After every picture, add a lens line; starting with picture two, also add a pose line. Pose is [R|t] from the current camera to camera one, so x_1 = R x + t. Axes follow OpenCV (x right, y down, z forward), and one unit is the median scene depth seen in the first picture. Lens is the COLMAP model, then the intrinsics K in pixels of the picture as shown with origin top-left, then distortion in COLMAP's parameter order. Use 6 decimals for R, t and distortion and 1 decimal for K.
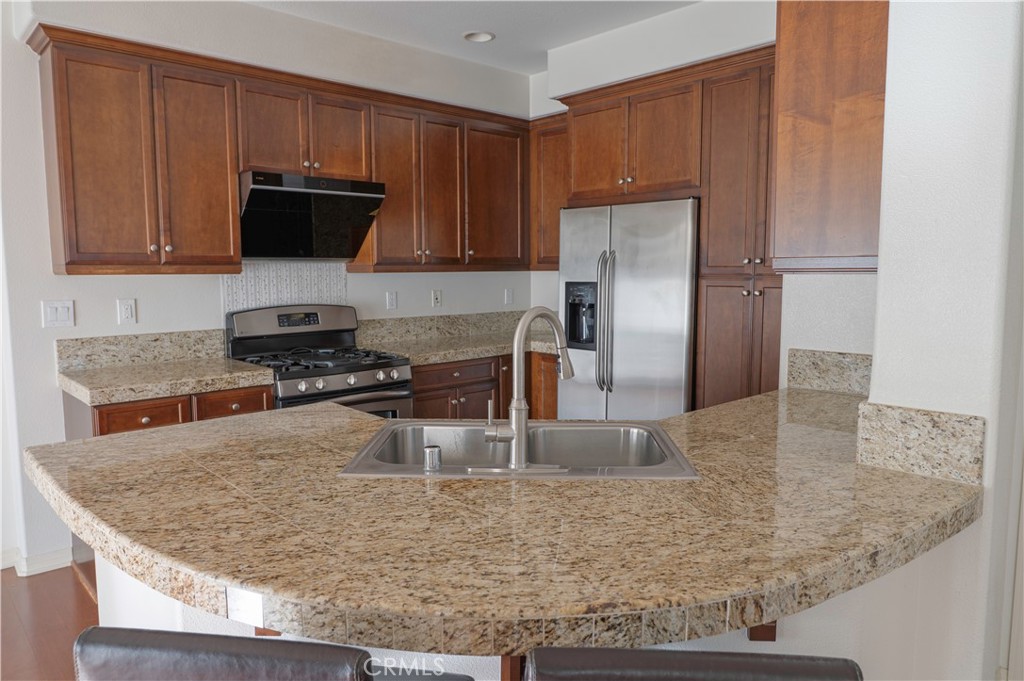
lens RADIAL K [[680.0, 0, 514.6], [0, 680.0, 336.2], [0, 0, 1]] dist [0.004096, -0.003720]
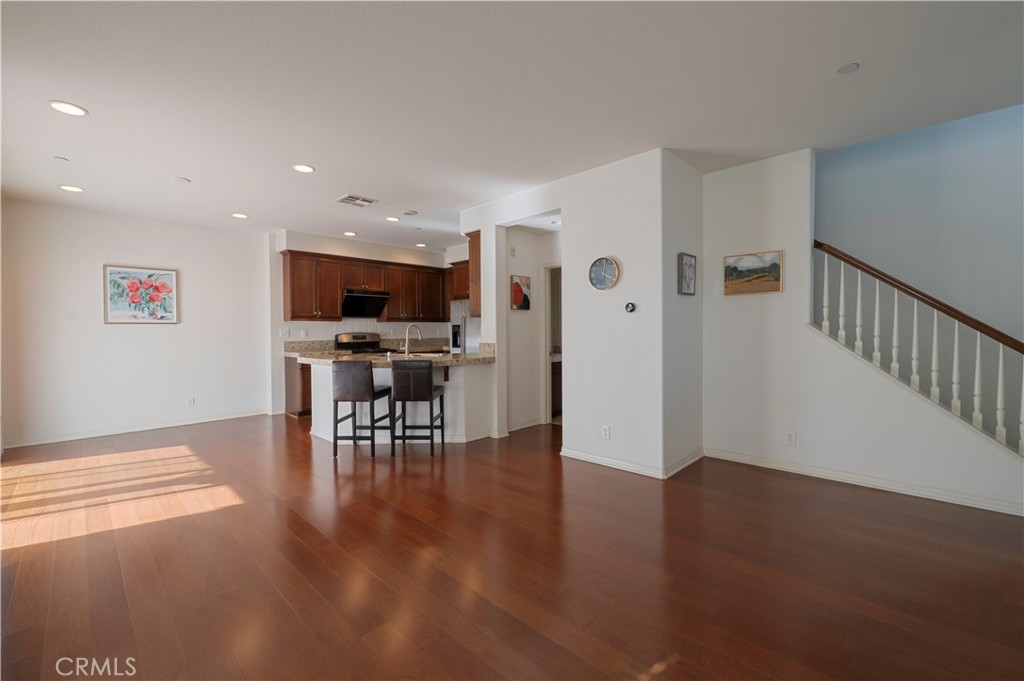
lens RADIAL K [[420.3, 0, 515.6], [0, 420.3, 338.2], [0, 0, 1]] dist [-0.000915, 0.000041]
pose [[0.998412, -0.003574, 0.056217, 0.316315], [0.008201, 0.996575, -0.082287, 0.164922], [-0.055731, 0.082618, 0.995022, -1.054957]]
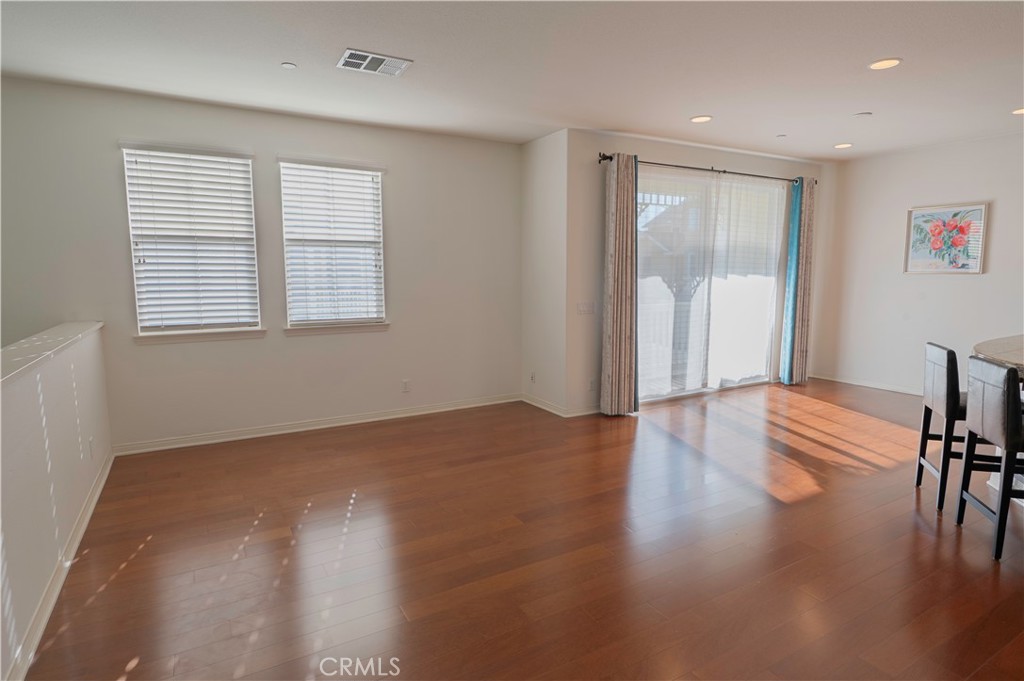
lens RADIAL K [[558.9, 0, 512.6], [0, 558.9, 338.9], [0, 0, 1]] dist [0.008169, 0.000549]
pose [[-0.236387, 0.129099, -0.963044, 1.121954], [-0.096450, 0.983122, 0.155465, 0.017469], [0.966860, 0.129636, -0.219946, -0.256811]]
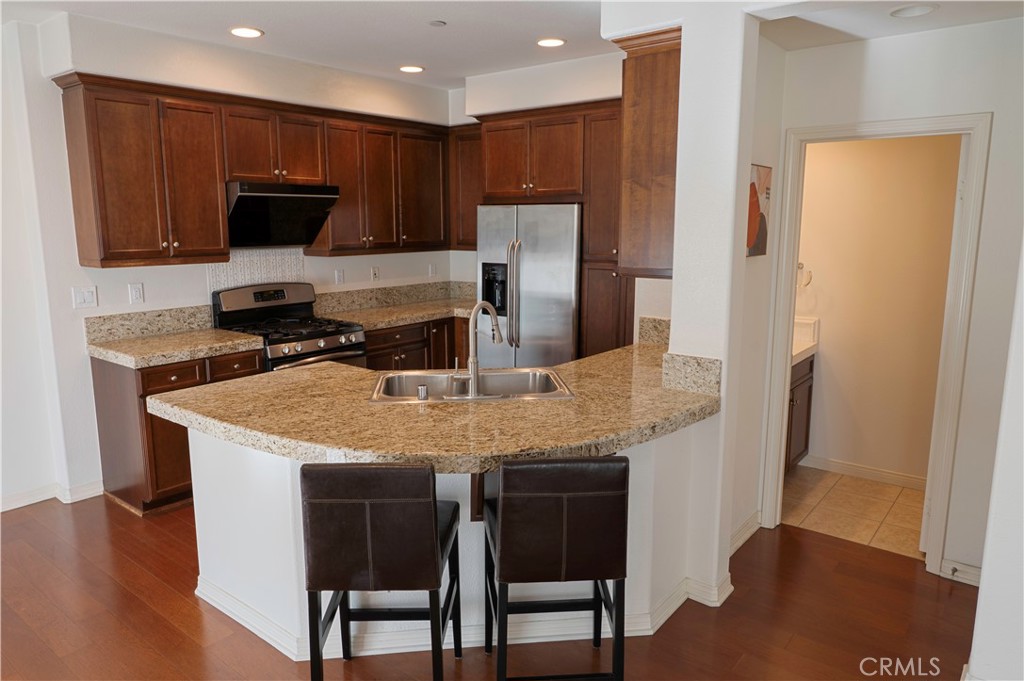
lens RADIAL K [[680.0, 0, 515.5], [0, 680.0, 336.0], [0, 0, 1]] dist [0.004096, -0.003720]
pose [[0.988790, -0.021808, 0.147711, -0.072287], [0.011518, 0.997469, 0.070169, -0.040592], [-0.148867, -0.067681, 0.986538, -0.366341]]
